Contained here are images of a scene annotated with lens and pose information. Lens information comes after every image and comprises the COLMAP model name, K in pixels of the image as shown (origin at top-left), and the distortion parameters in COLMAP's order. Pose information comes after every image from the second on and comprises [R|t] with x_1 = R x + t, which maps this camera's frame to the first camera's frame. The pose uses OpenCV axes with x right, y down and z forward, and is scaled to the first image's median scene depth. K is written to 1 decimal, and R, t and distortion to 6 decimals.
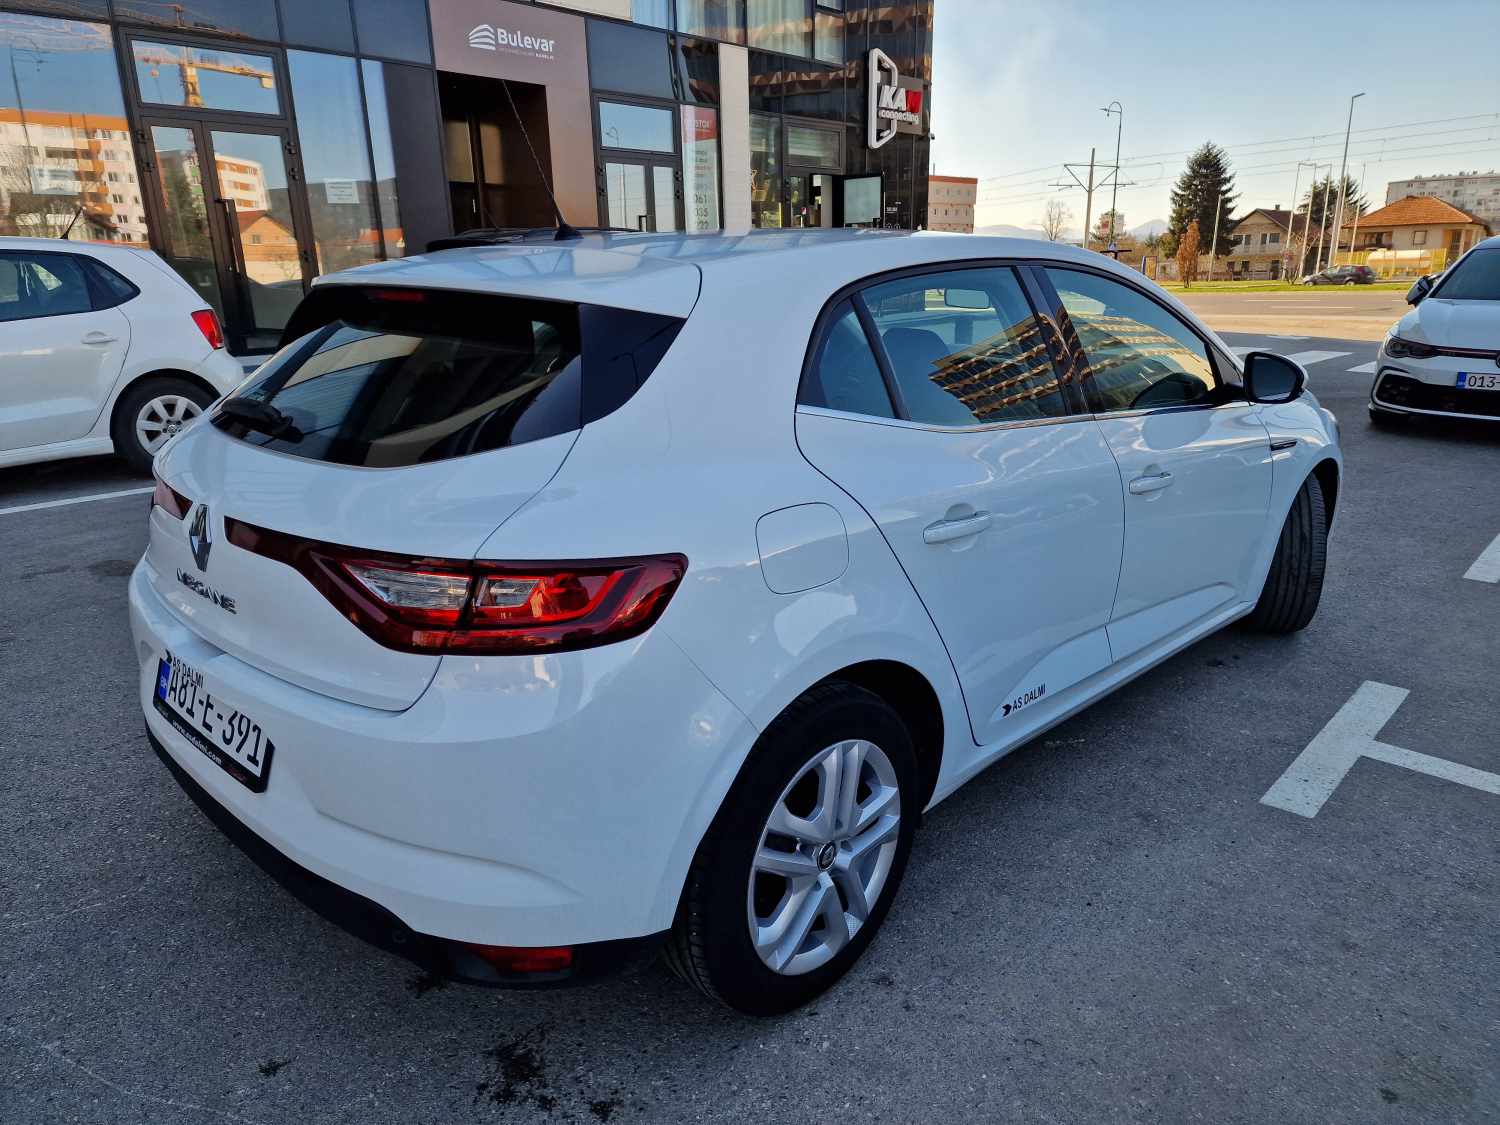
lens RADIAL K [[1007.1, 0, 751.8], [0, 1007.1, 566.3], [0, 0, 1]] dist [-0.001258, -0.000227]
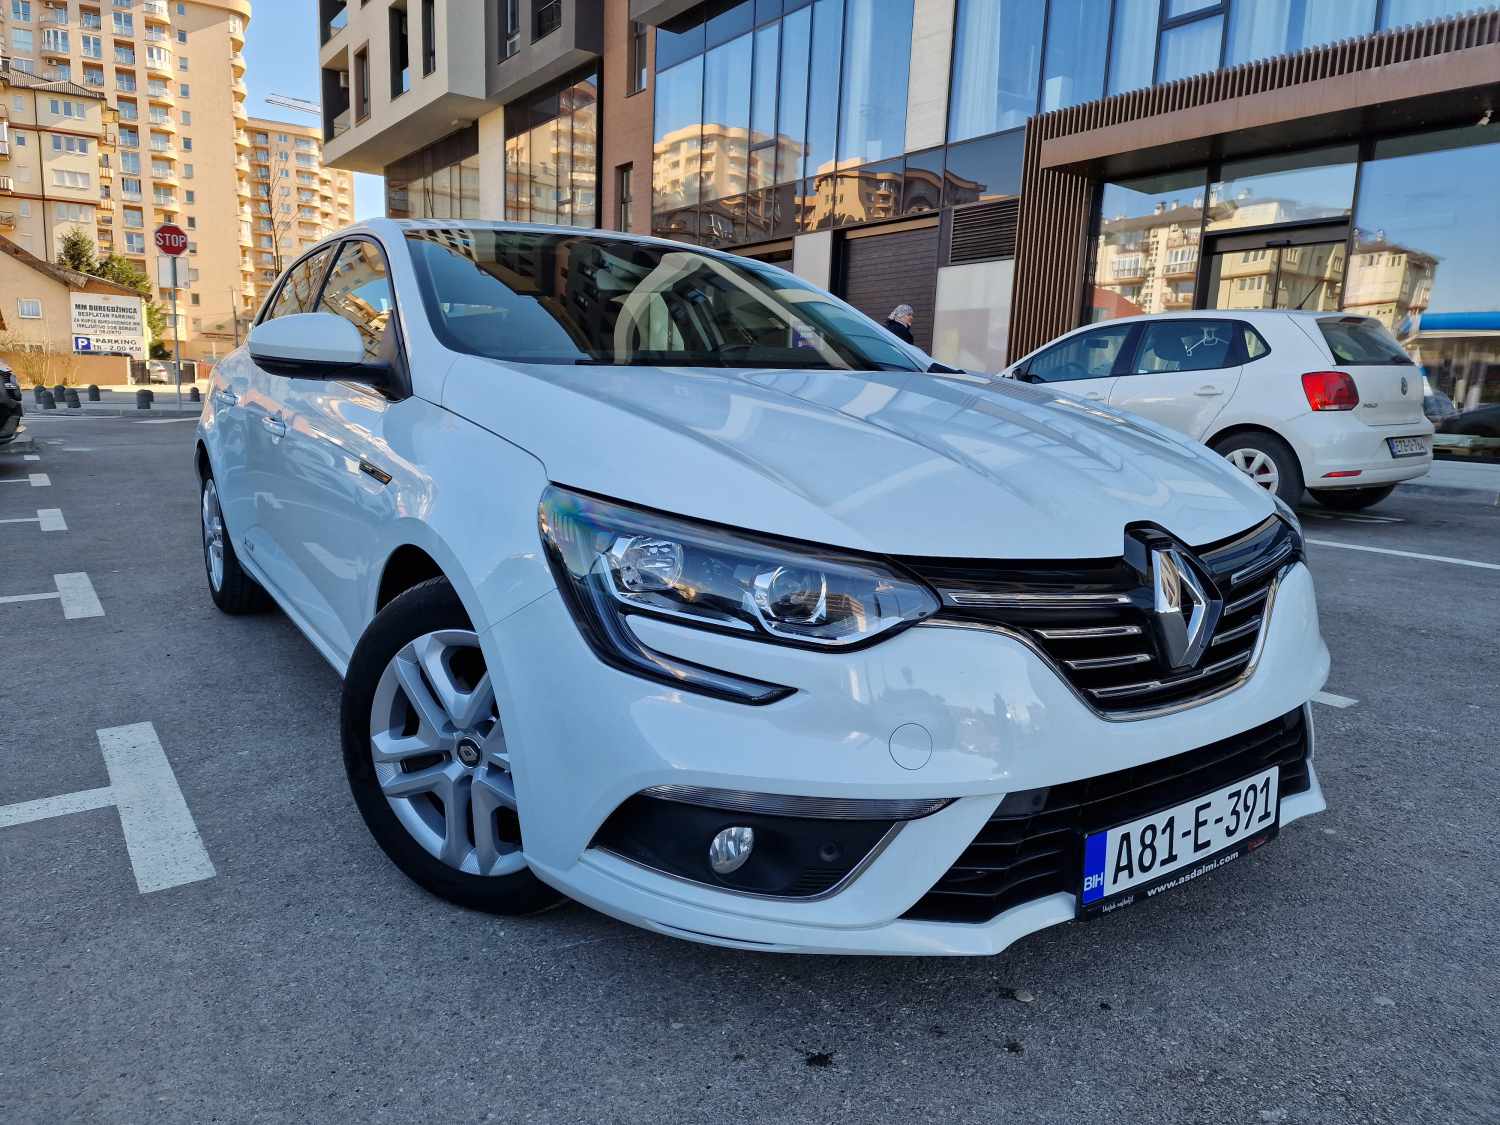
lens RADIAL K [[1007.1, 0, 749.6], [0, 1007.1, 561.7], [0, 0, 1]] dist [-0.001258, -0.000227]
pose [[-0.181295, 0.181871, -0.966465, 1.214216], [-0.303632, 0.924386, 0.230909, -0.313962], [0.935382, 0.335312, -0.112365, 1.450769]]
